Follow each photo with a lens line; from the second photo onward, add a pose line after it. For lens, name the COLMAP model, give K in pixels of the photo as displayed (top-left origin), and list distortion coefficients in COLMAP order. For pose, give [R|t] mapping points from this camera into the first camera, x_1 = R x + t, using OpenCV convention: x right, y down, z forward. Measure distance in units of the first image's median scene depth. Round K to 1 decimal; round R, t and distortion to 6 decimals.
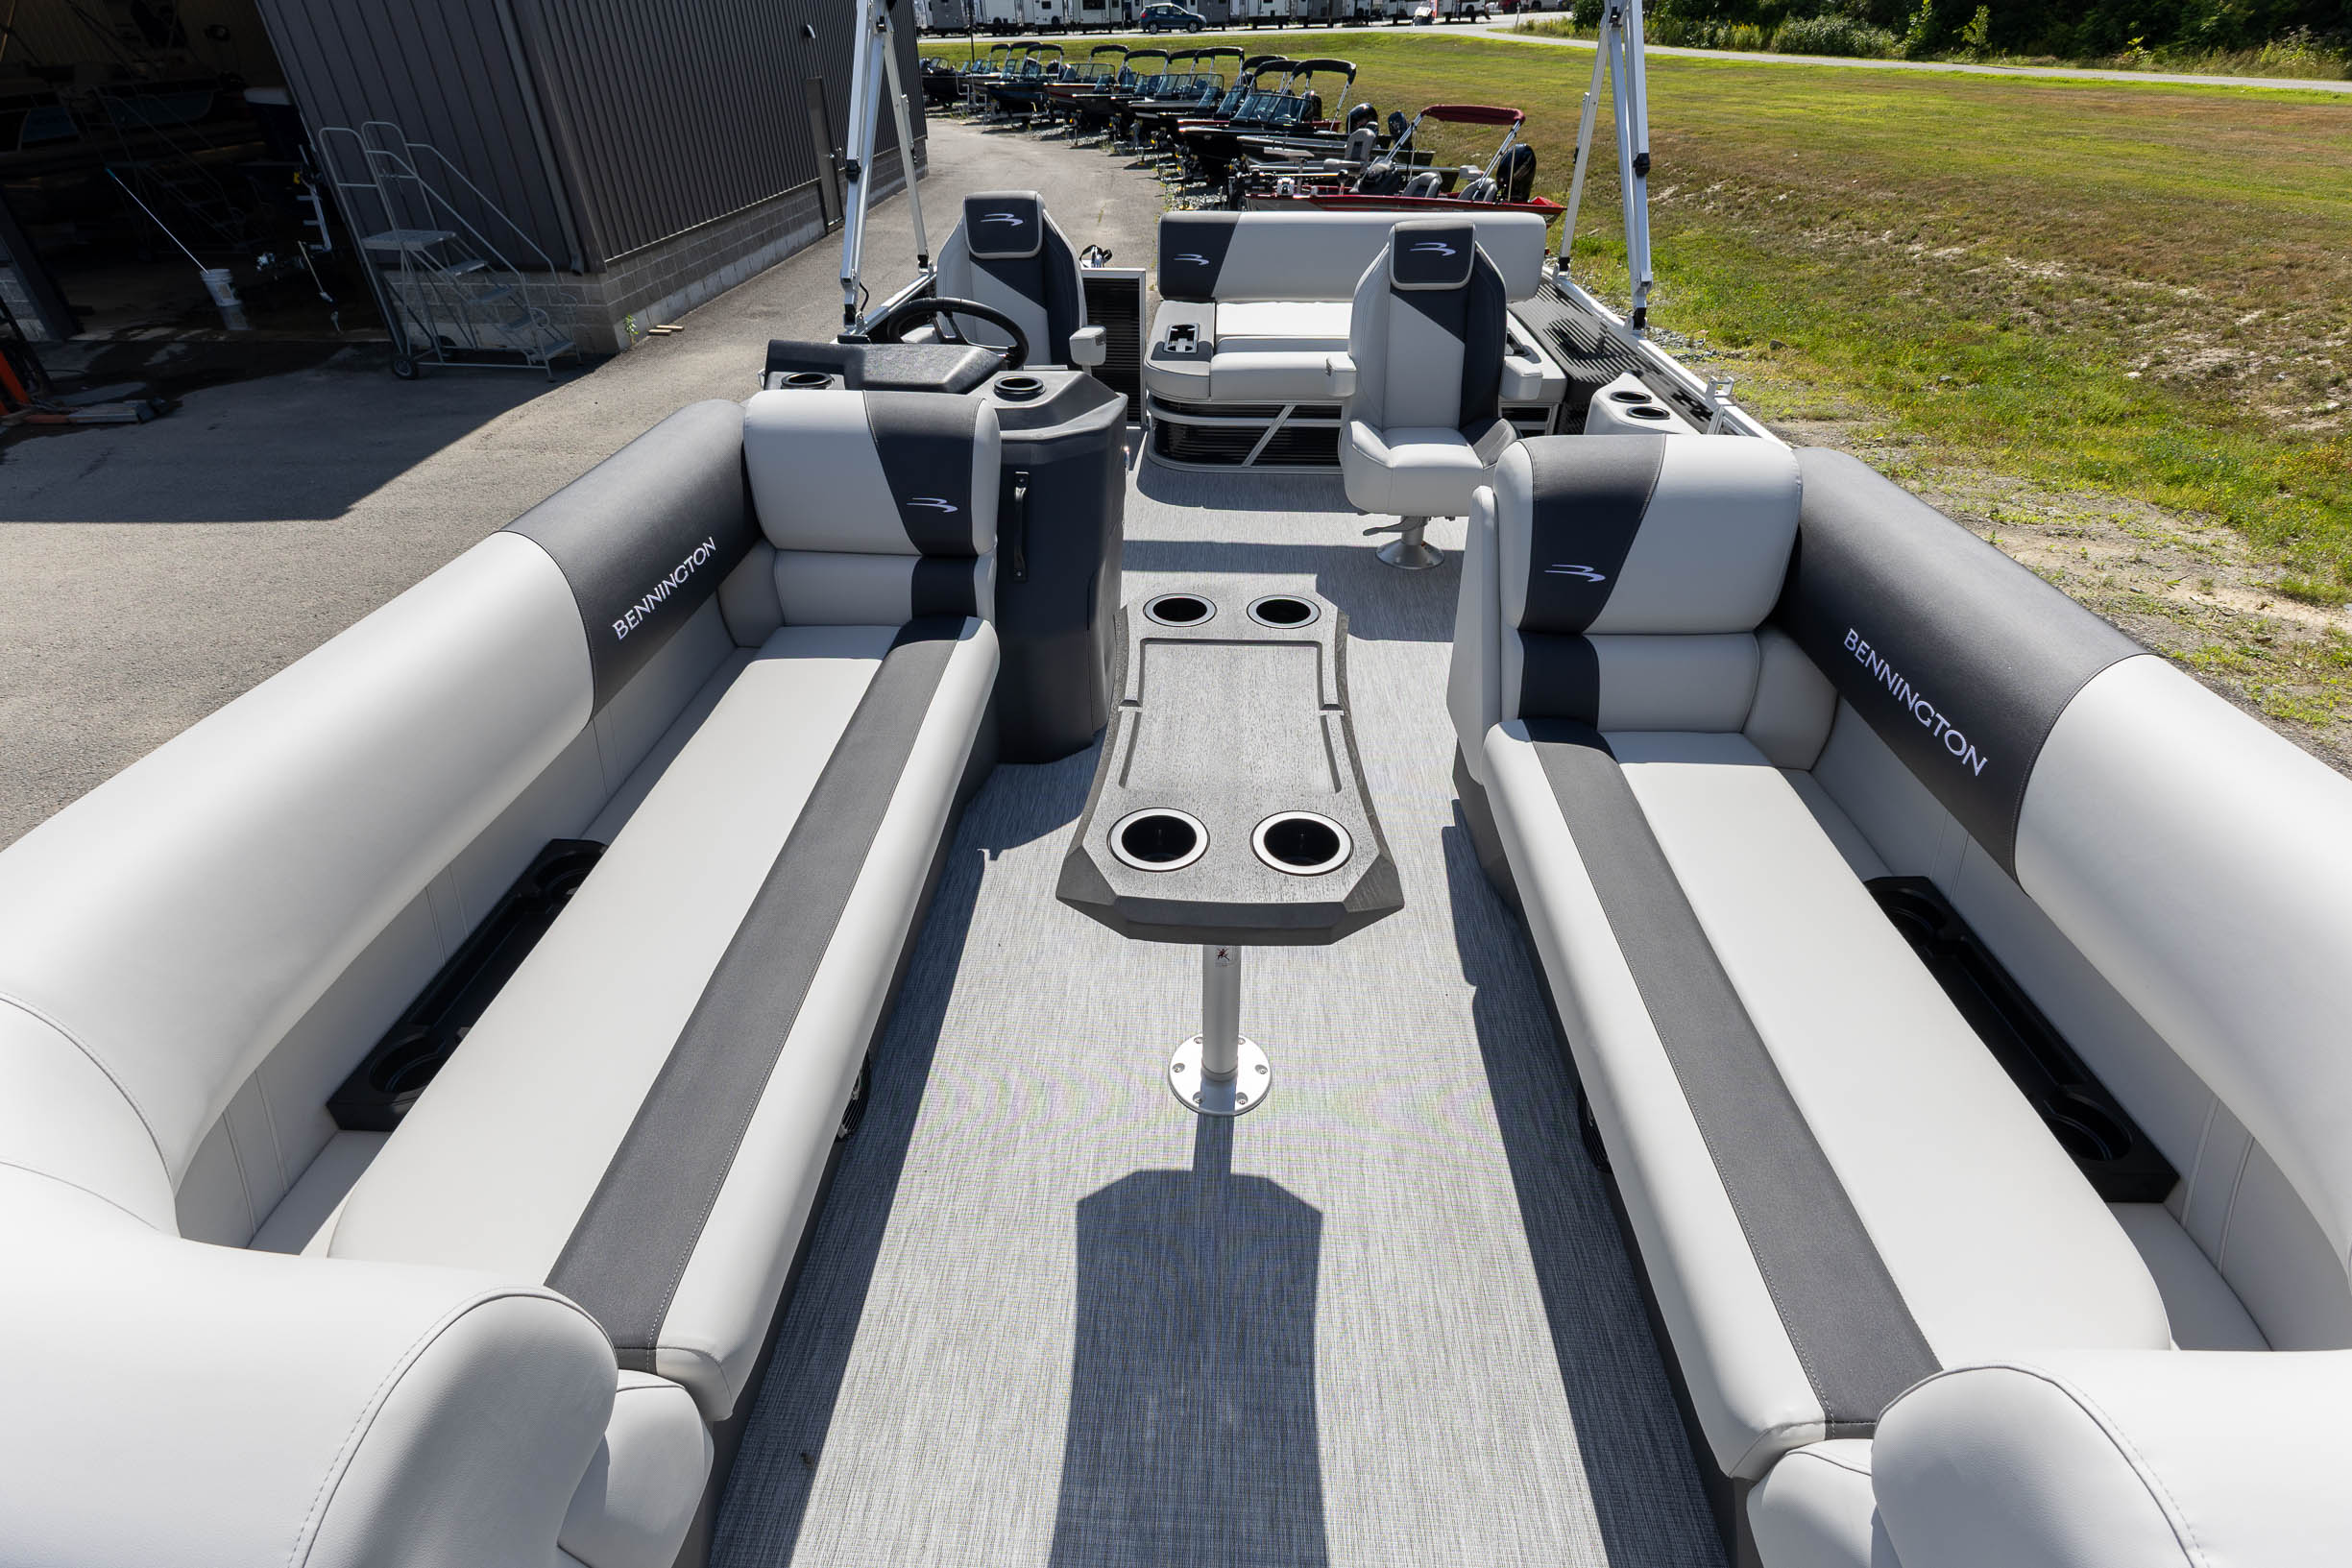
lens RADIAL K [[1036.4, 0, 1176.0], [0, 1036.4, 784.0], [0, 0, 1]] dist [0.019438, -0.007580]
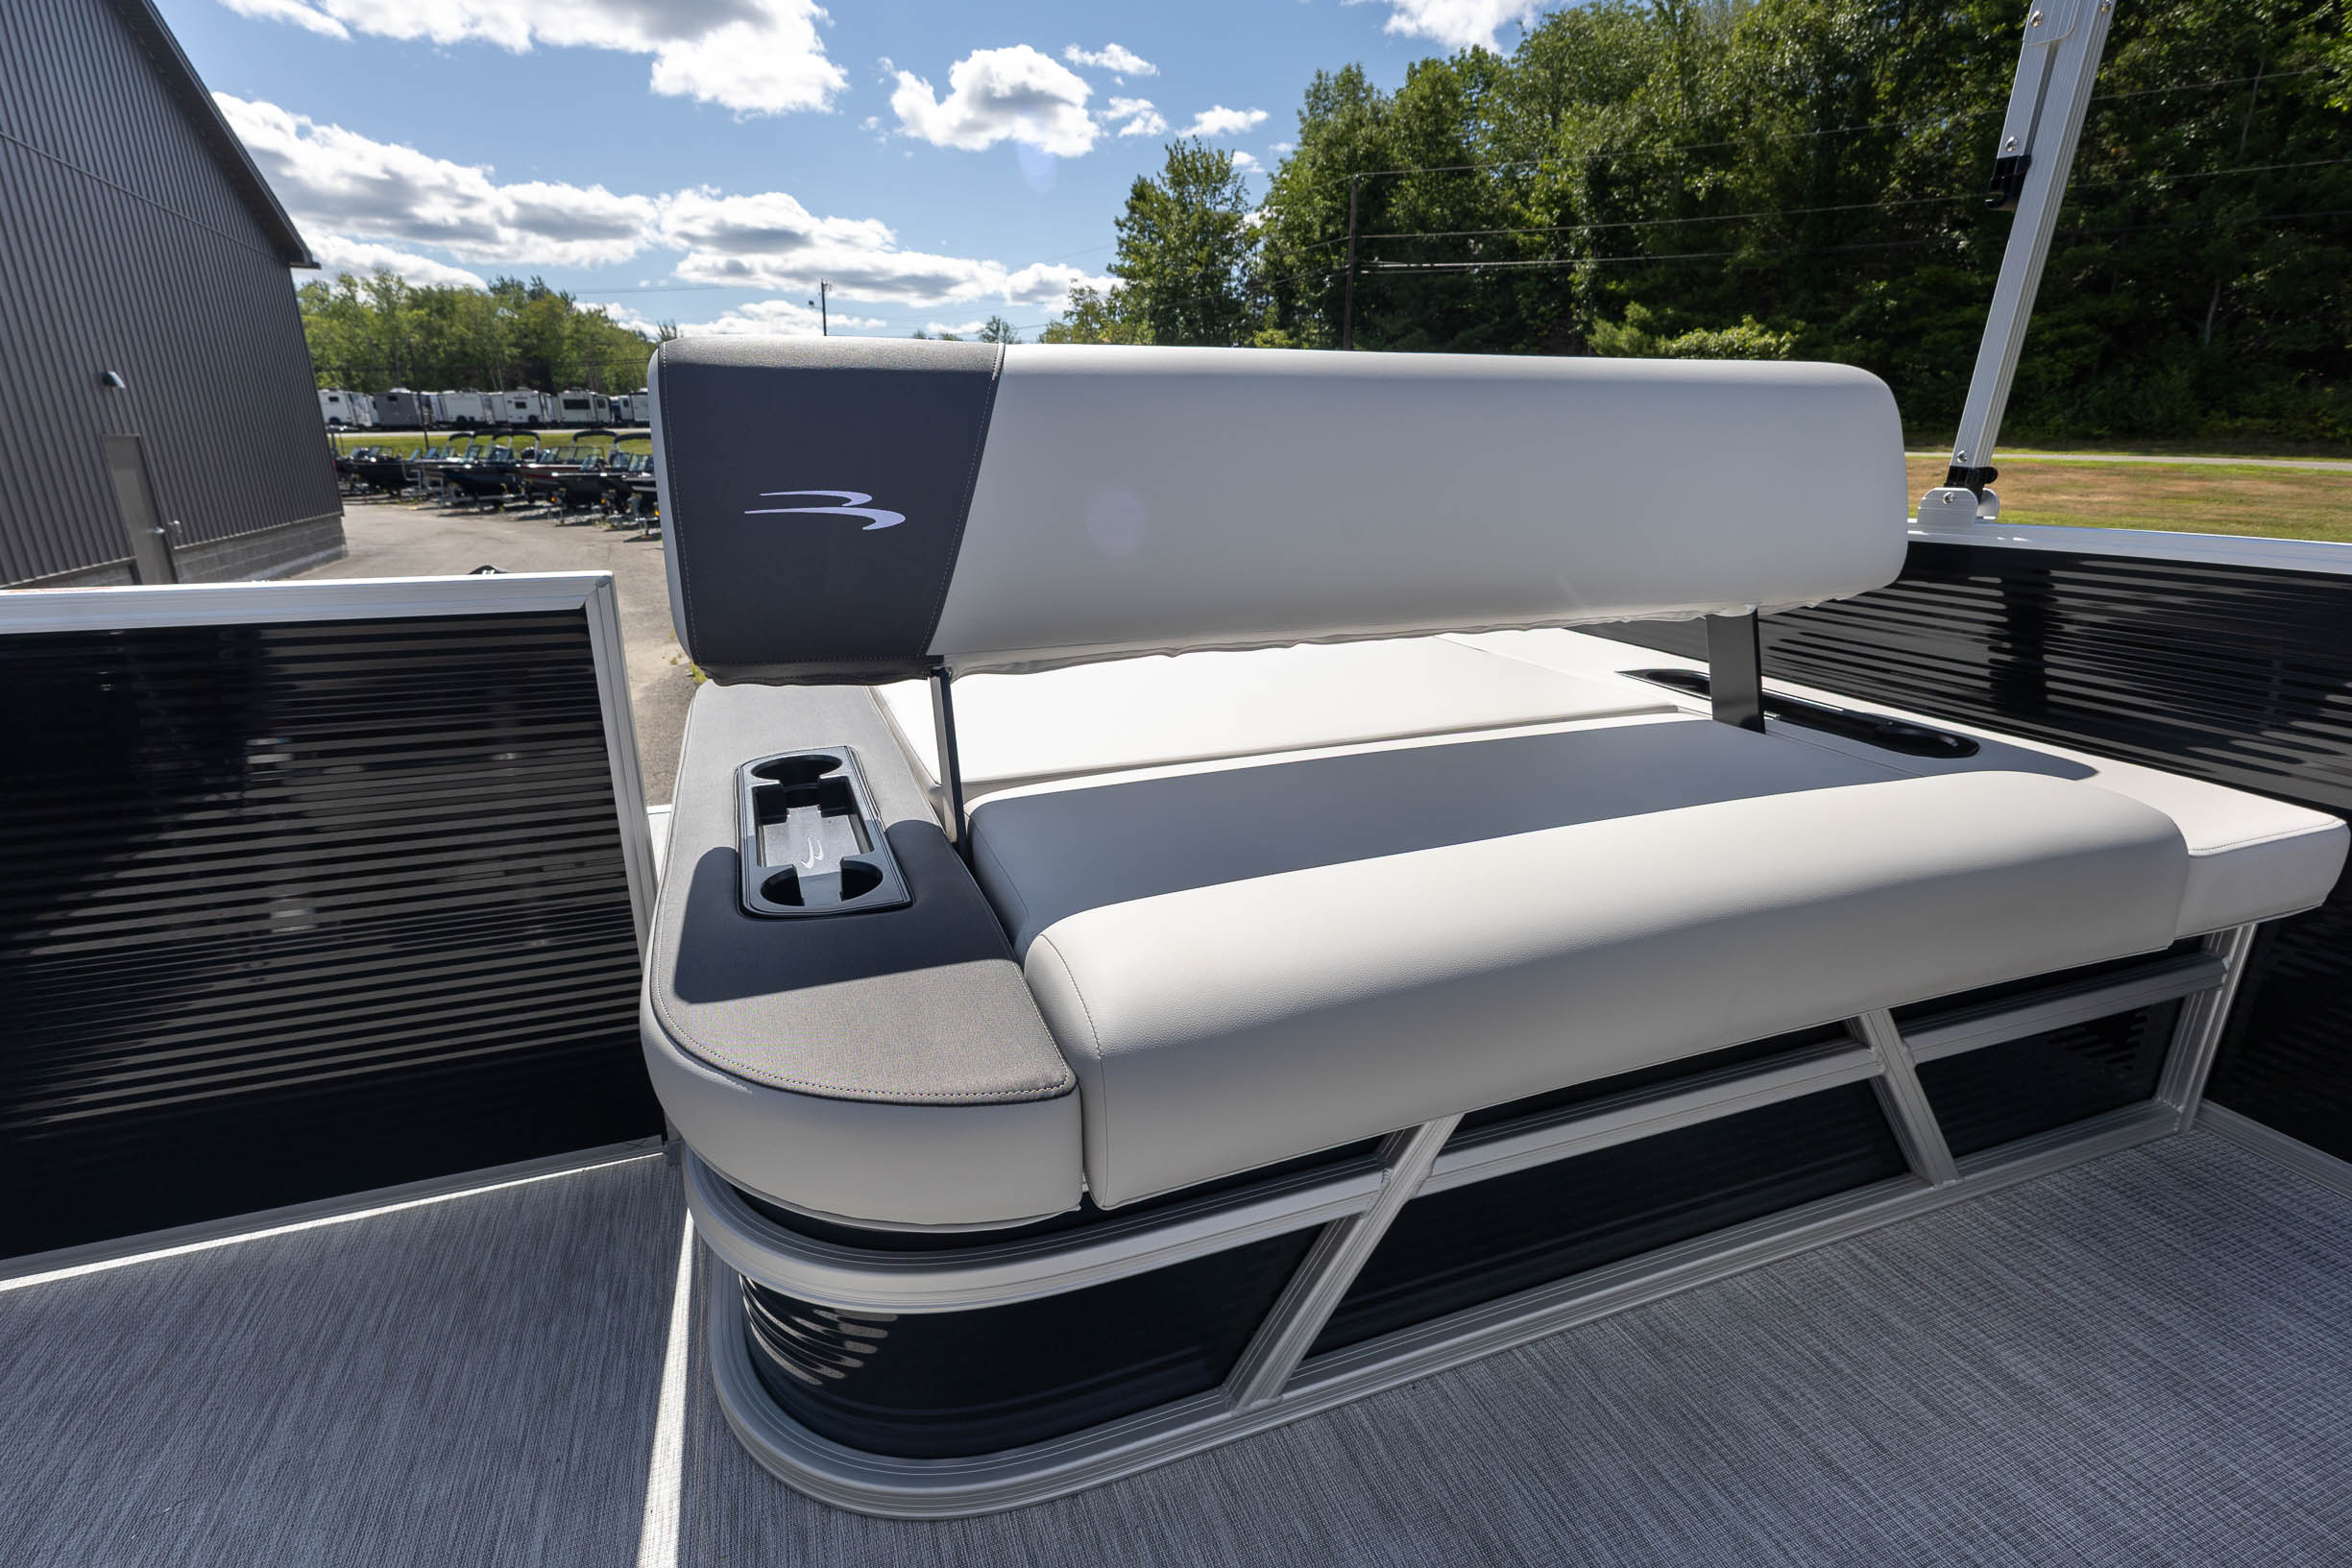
lens RADIAL K [[1105.8, 0, 1176.0], [0, 1105.8, 784.0], [0, 0, 1]] dist [0.020807, -0.006842]
pose [[0.918119, -0.121434, 0.377241, -0.007725], [0.233366, 0.935021, -0.266977, -0.212731], [-0.320308, 0.333152, 0.886799, 0.453819]]
